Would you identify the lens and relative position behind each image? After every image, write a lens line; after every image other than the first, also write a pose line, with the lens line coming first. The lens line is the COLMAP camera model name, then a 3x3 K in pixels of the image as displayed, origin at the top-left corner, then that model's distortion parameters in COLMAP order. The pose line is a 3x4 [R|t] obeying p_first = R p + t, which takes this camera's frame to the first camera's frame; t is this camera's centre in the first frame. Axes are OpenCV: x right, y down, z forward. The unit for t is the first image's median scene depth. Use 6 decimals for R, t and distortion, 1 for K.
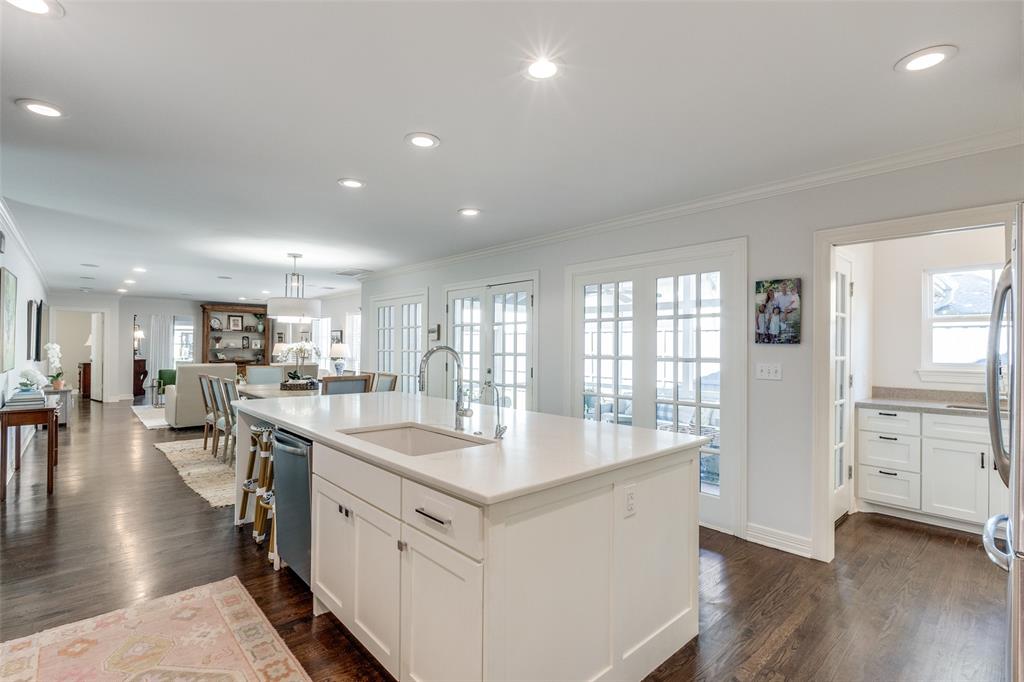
lens RADIAL K [[486.1, 0, 511.3], [0, 486.1, 348.7], [0, 0, 1]] dist [-0.003290, 0.000717]
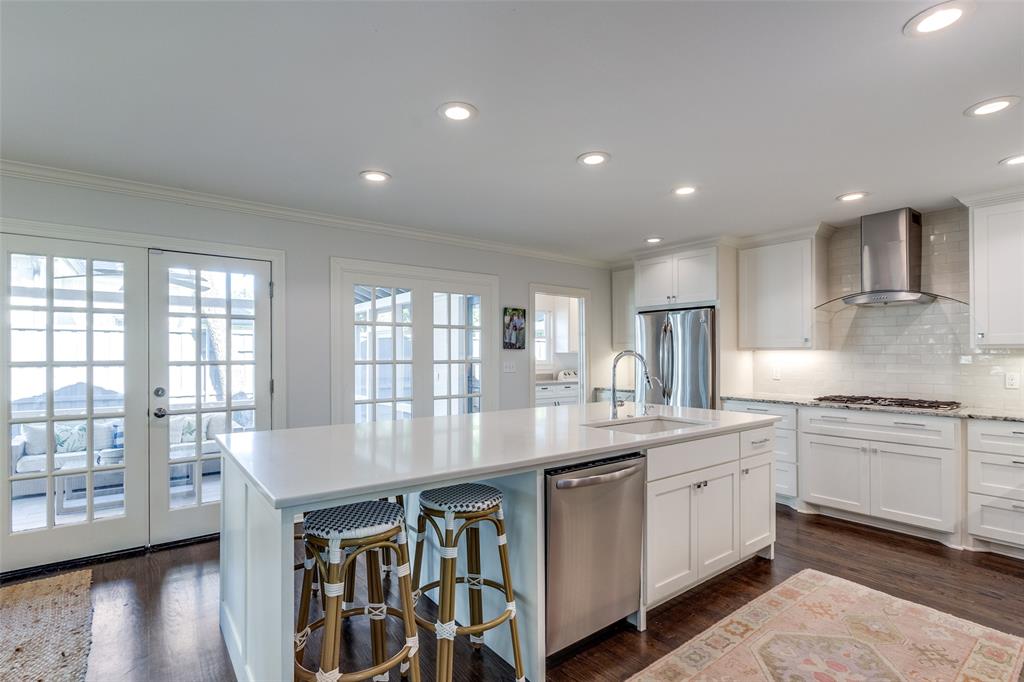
lens RADIAL K [[486.1, 0, 511.3], [0, 486.1, 348.7], [0, 0, 1]] dist [-0.003290, 0.000717]
pose [[0.101044, -0.001216, 0.994881, -0.715676], [0.003774, 0.999993, 0.000839, -0.008782], [-0.994875, 0.003670, 0.101048, 0.595098]]
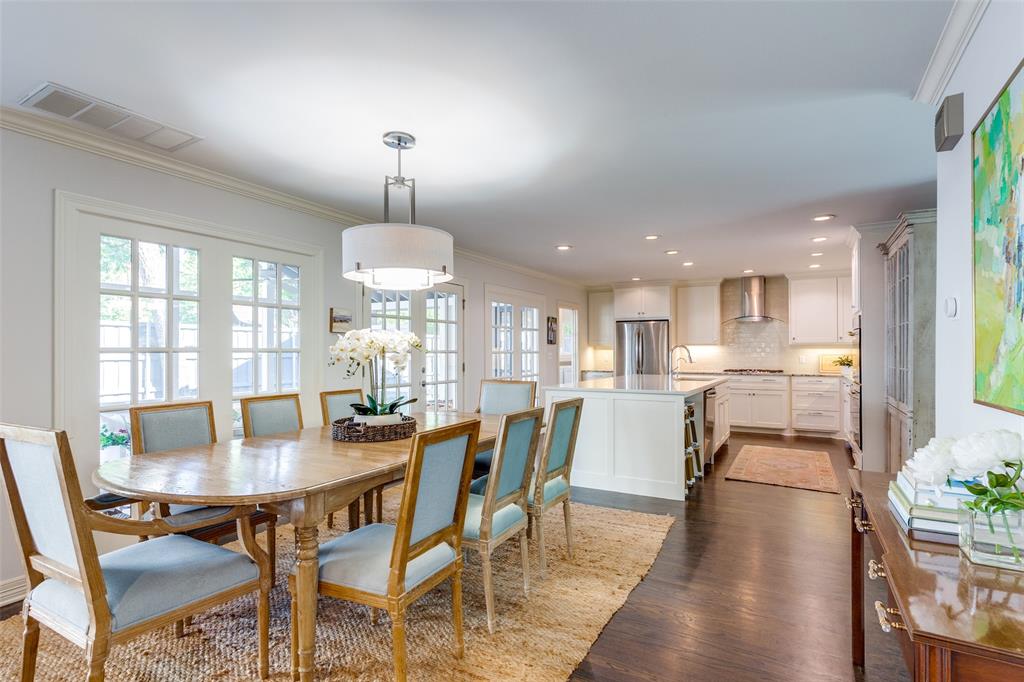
lens RADIAL K [[486.1, 0, 511.3], [0, 486.1, 348.7], [0, 0, 1]] dist [-0.003290, 0.000717]
pose [[-0.281590, -0.010172, 0.959481, -1.187618], [-0.002199, 0.999948, 0.009956, -0.006874], [-0.959532, 0.000693, -0.281598, 1.306551]]
